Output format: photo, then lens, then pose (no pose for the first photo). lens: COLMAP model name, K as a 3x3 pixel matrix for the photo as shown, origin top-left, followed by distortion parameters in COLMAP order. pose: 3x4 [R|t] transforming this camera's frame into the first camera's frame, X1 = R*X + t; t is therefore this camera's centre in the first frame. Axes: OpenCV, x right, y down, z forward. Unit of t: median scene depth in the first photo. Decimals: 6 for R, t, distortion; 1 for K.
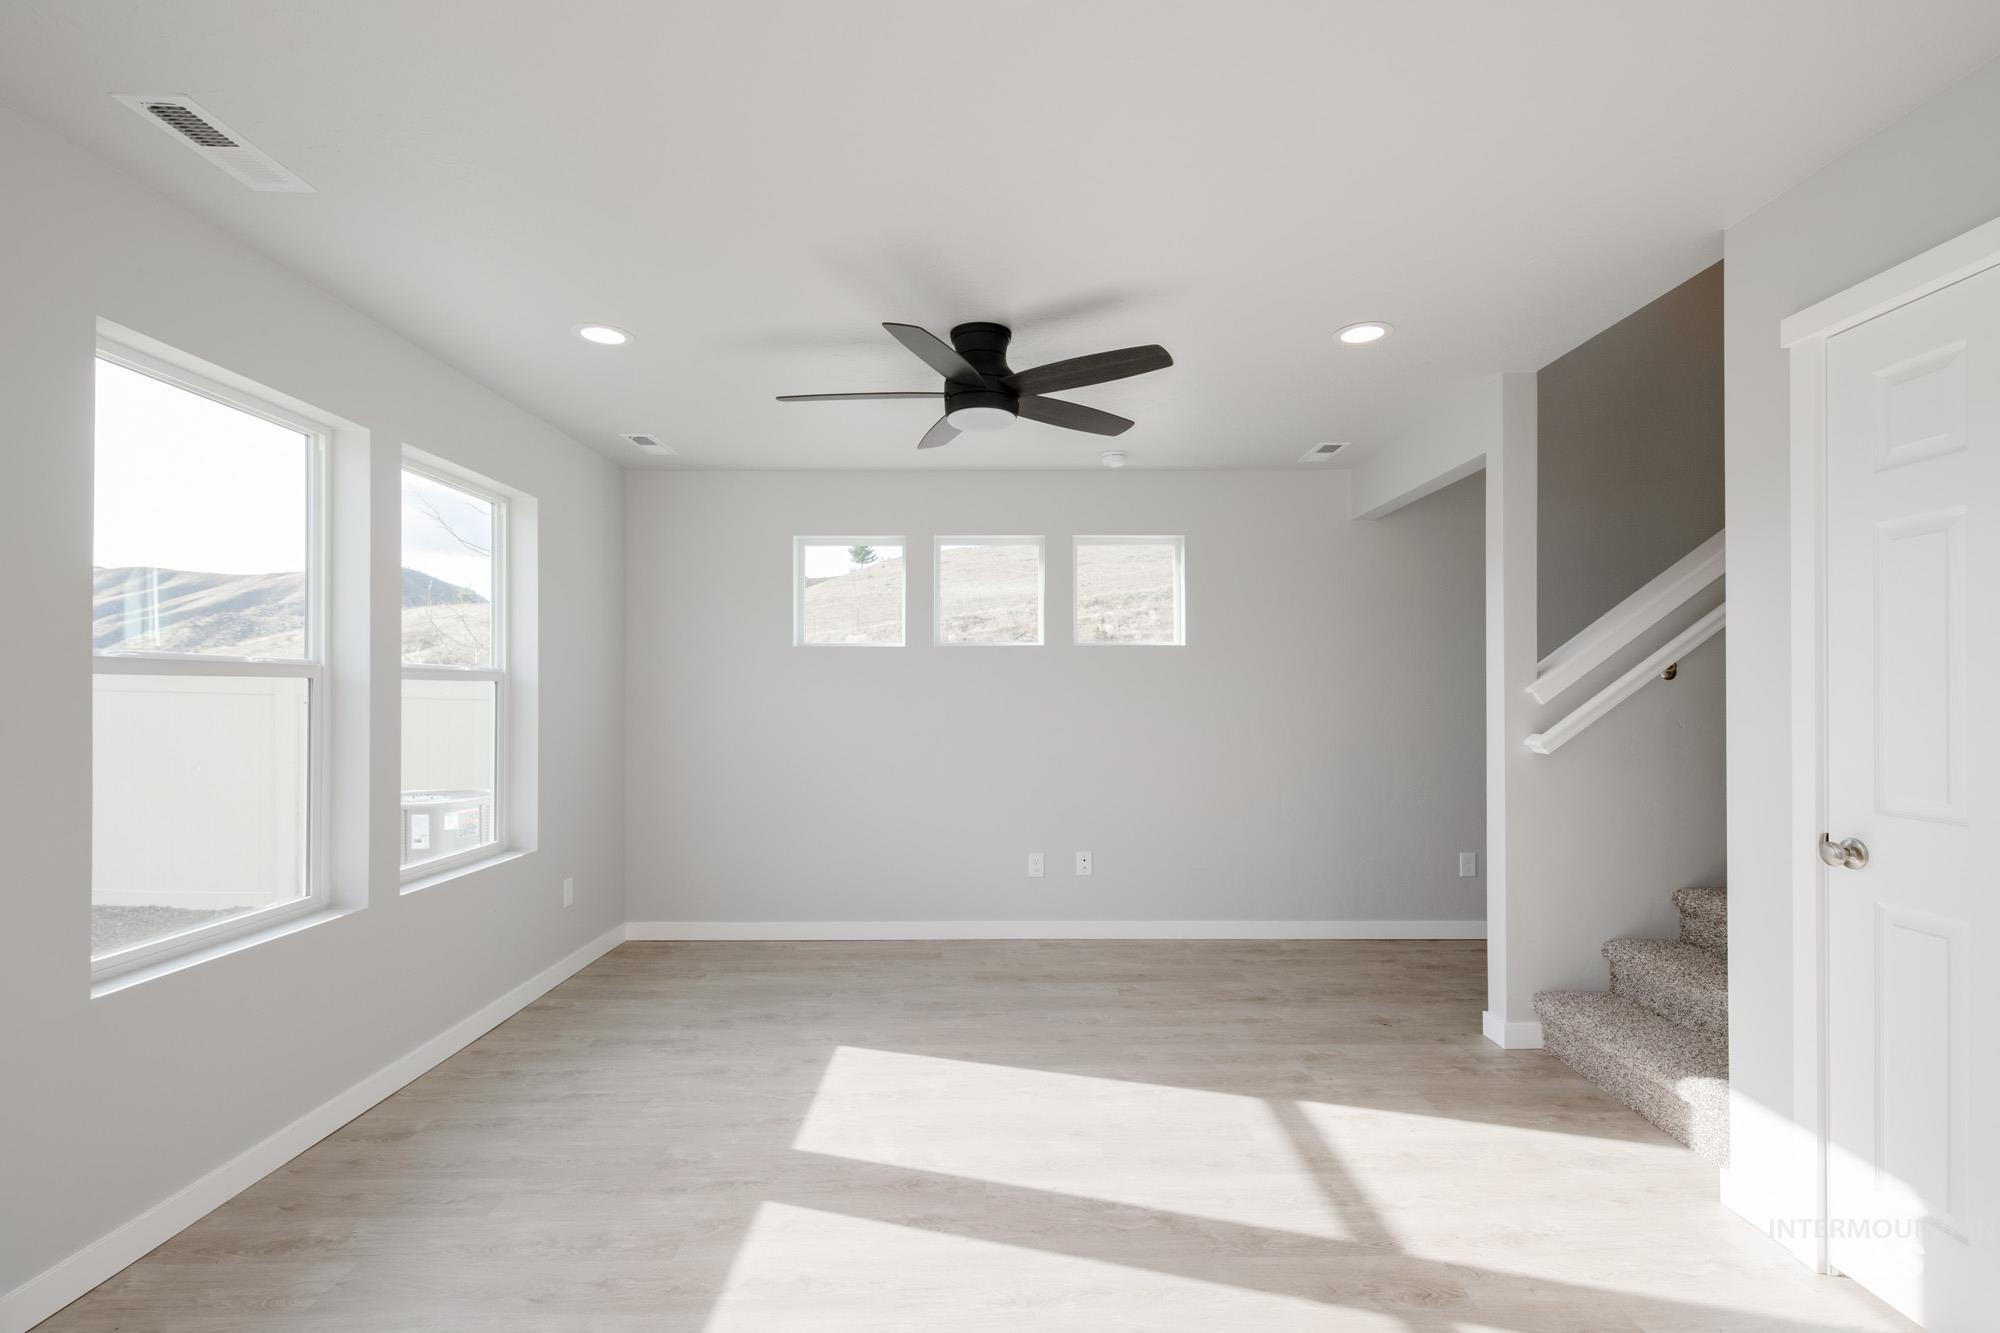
lens RADIAL K [[918.6, 0, 994.1], [0, 918.6, 675.1], [0, 0, 1]] dist [0.016445, -0.010502]
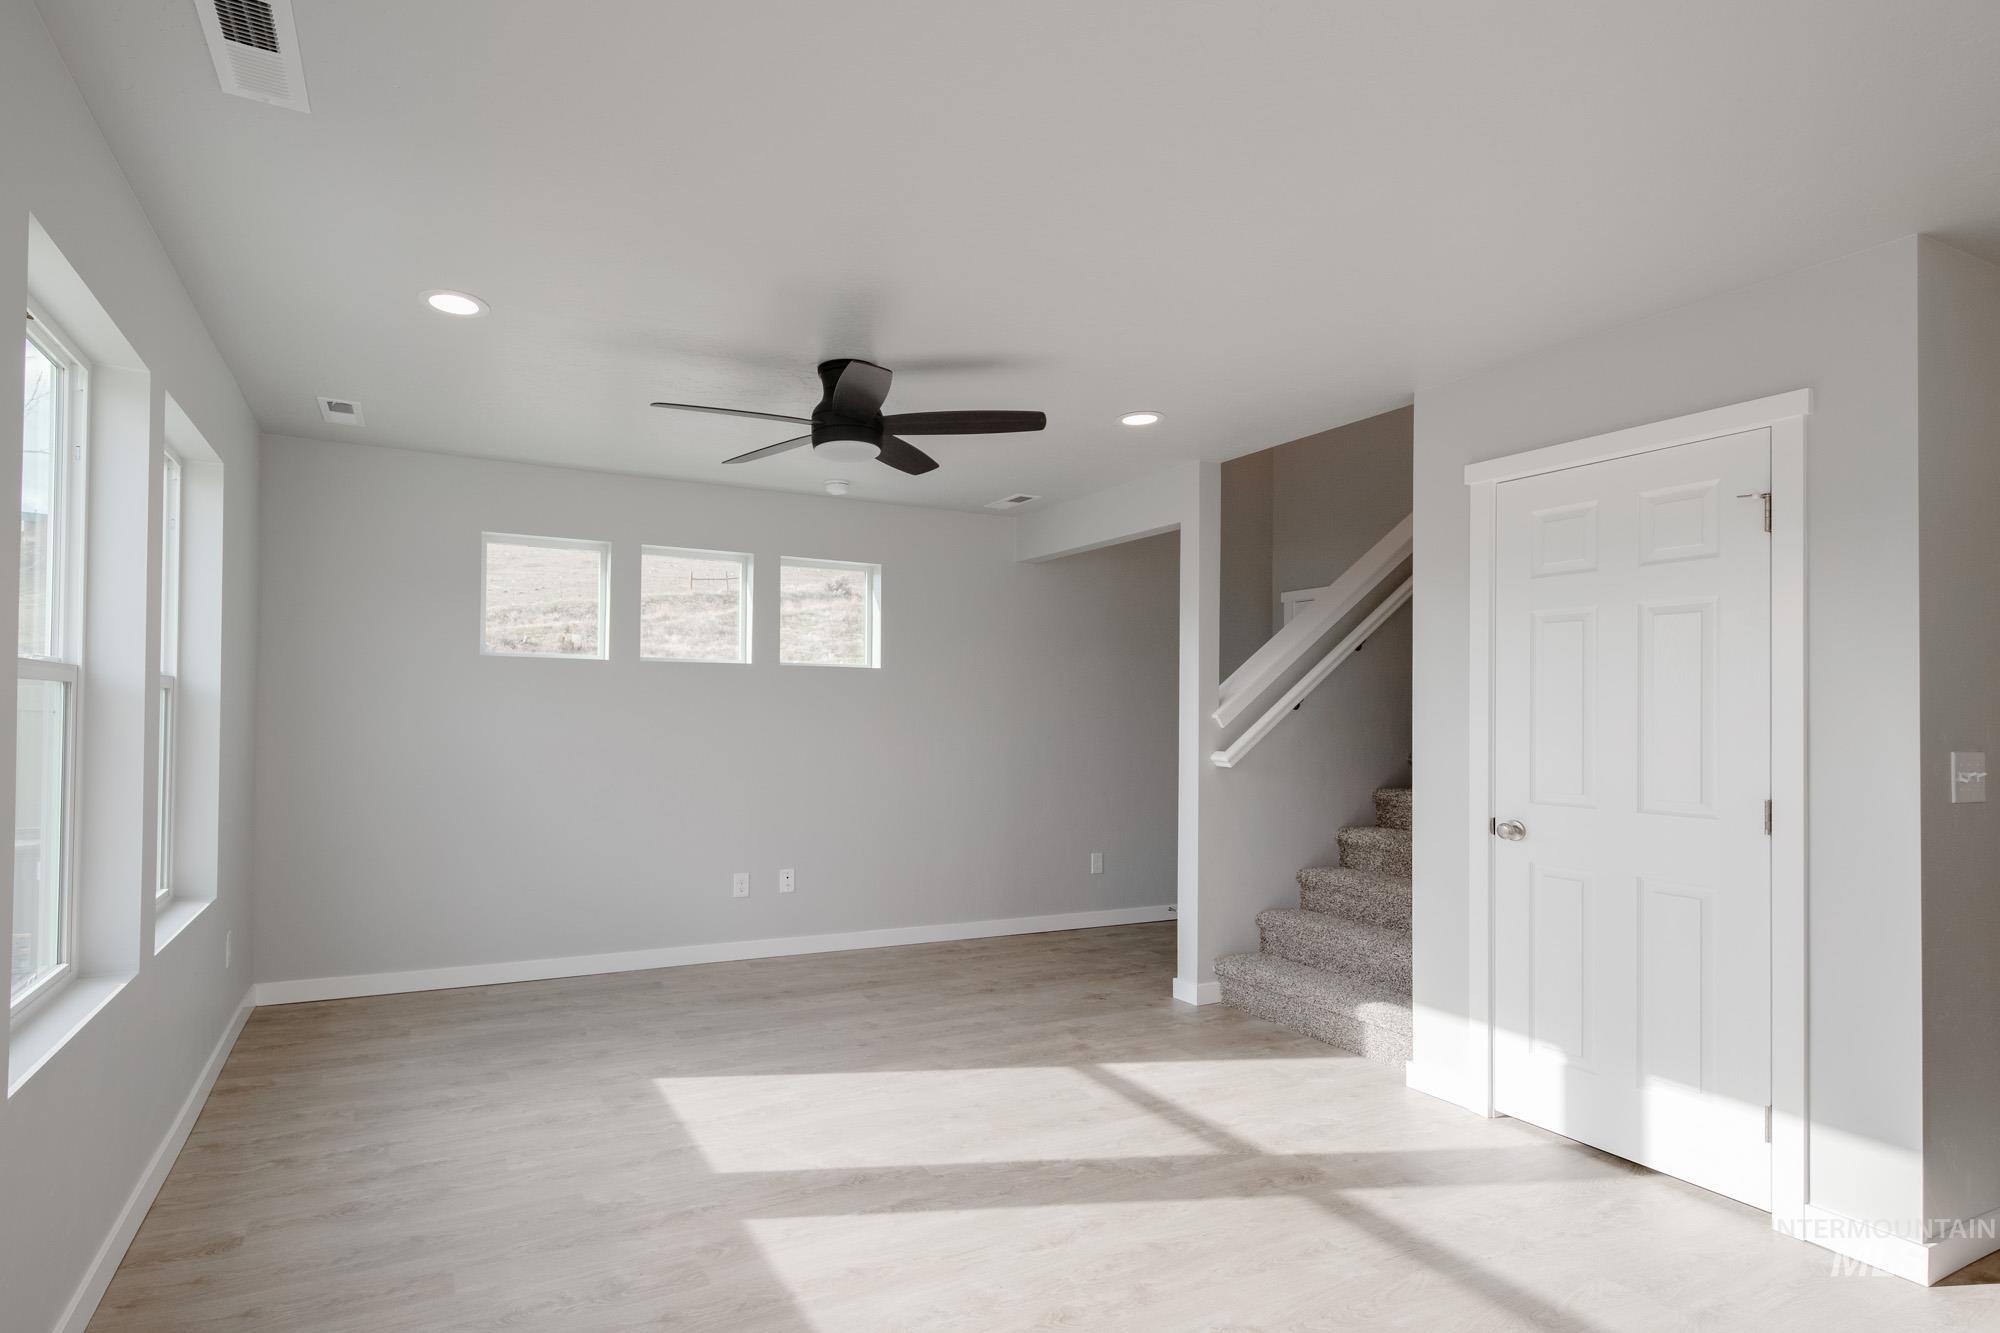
lens RADIAL K [[974.0, 0, 840.2], [0, 974.0, 682.6], [0, 0, 1]] dist [0.015644, -0.012948]
pose [[0.916365, 0.025999, 0.399498, -0.401905], [-0.022580, 0.999657, -0.013263, -0.000101], [-0.399706, 0.003133, 0.916638, -0.010127]]
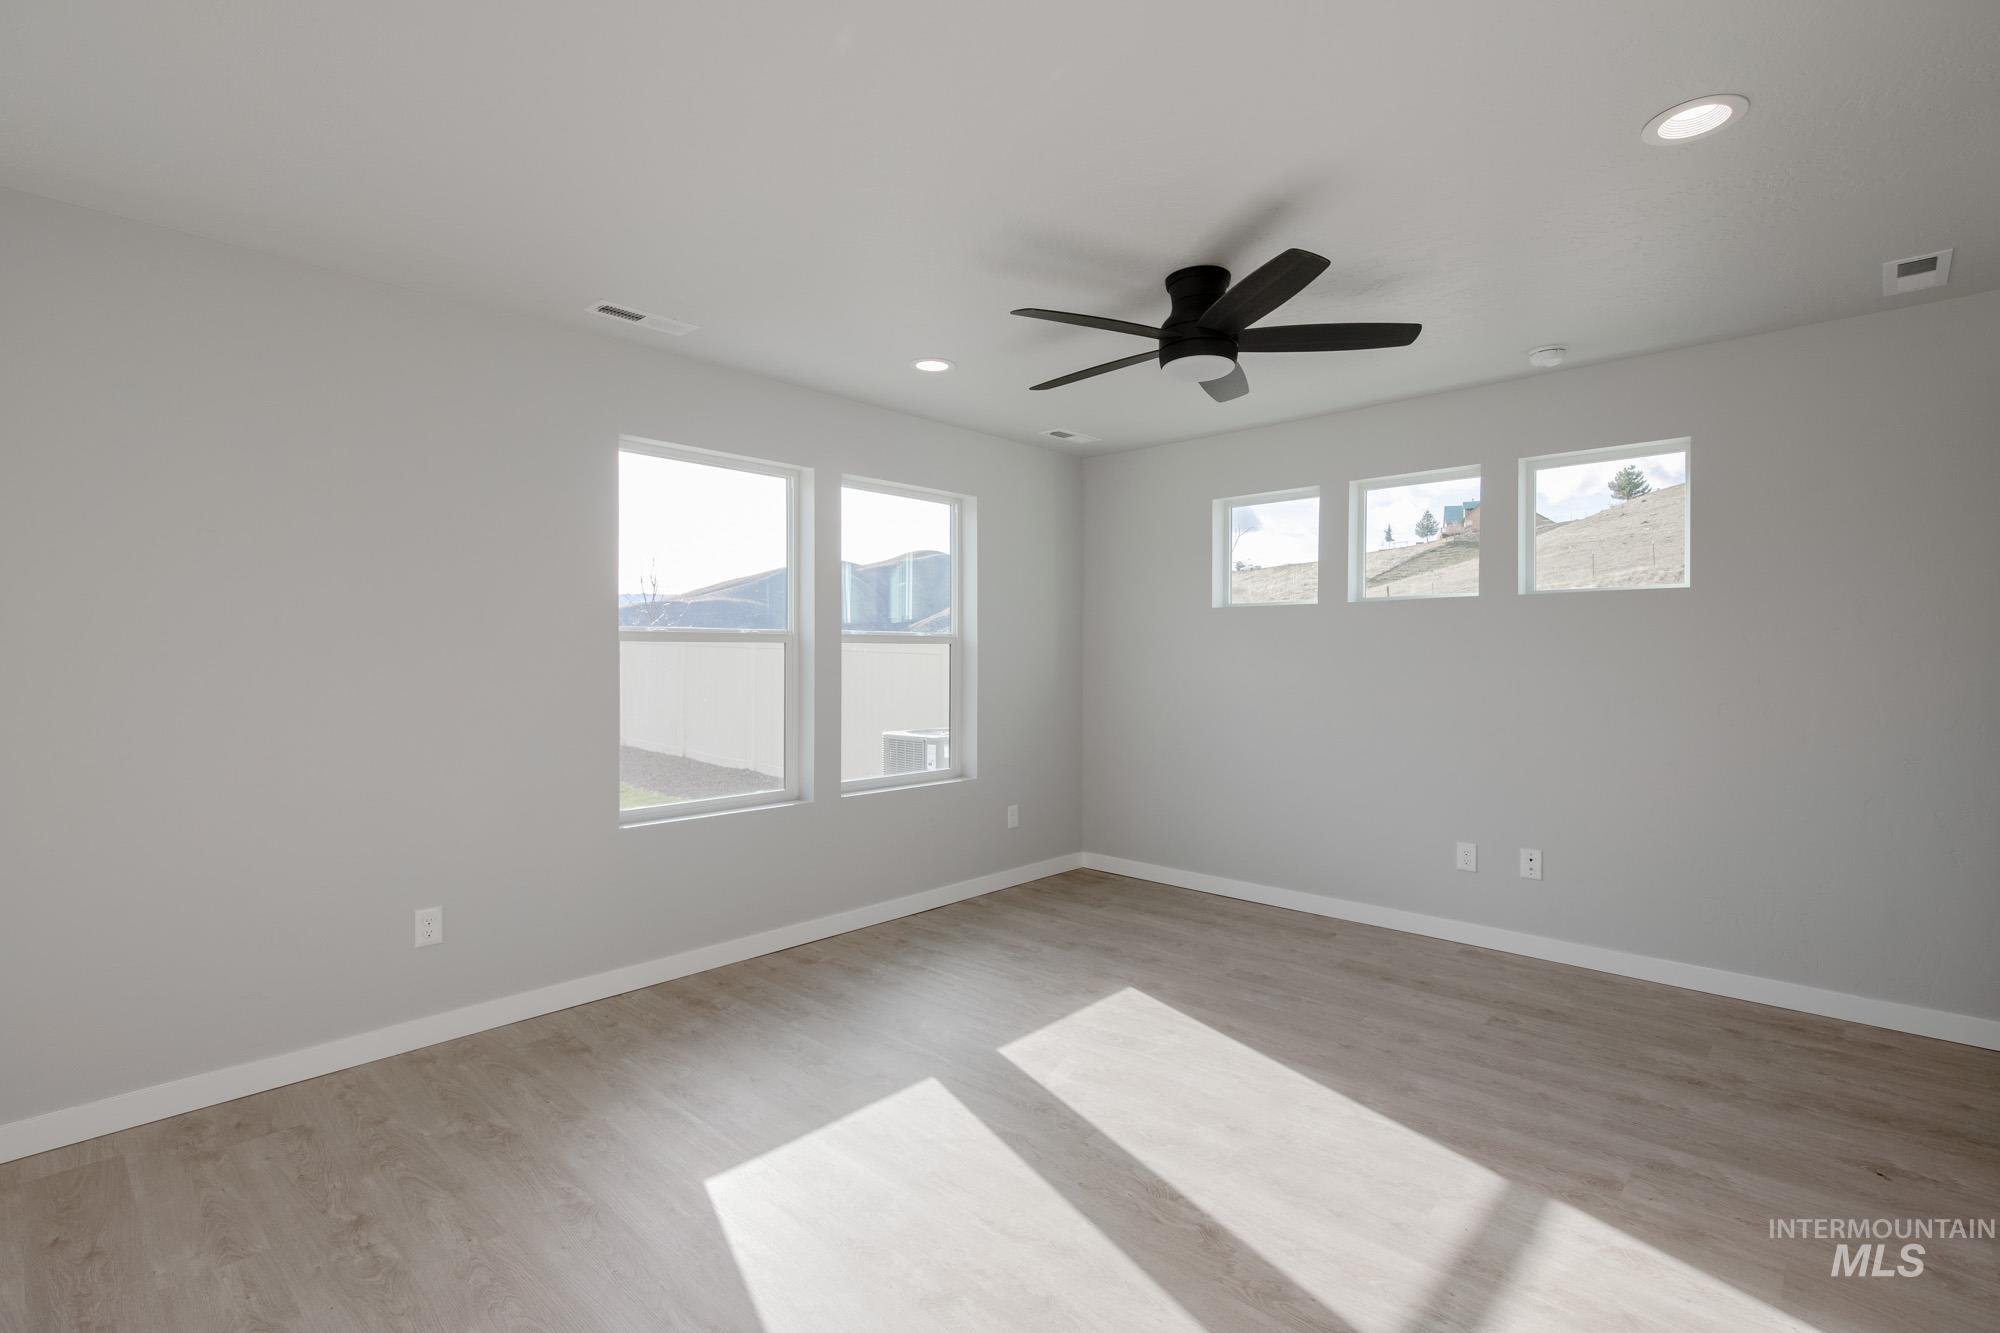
lens RADIAL K [[904.7, 0, 992.2], [0, 904.7, 645.0], [0, 0, 1]] dist [0.013368, -0.006266]
pose [[0.735025, -0.005837, -0.678015, 0.415913], [0.012571, 0.999908, 0.005020, 0.003783], [0.677923, -0.012213, 0.735031, 0.134130]]
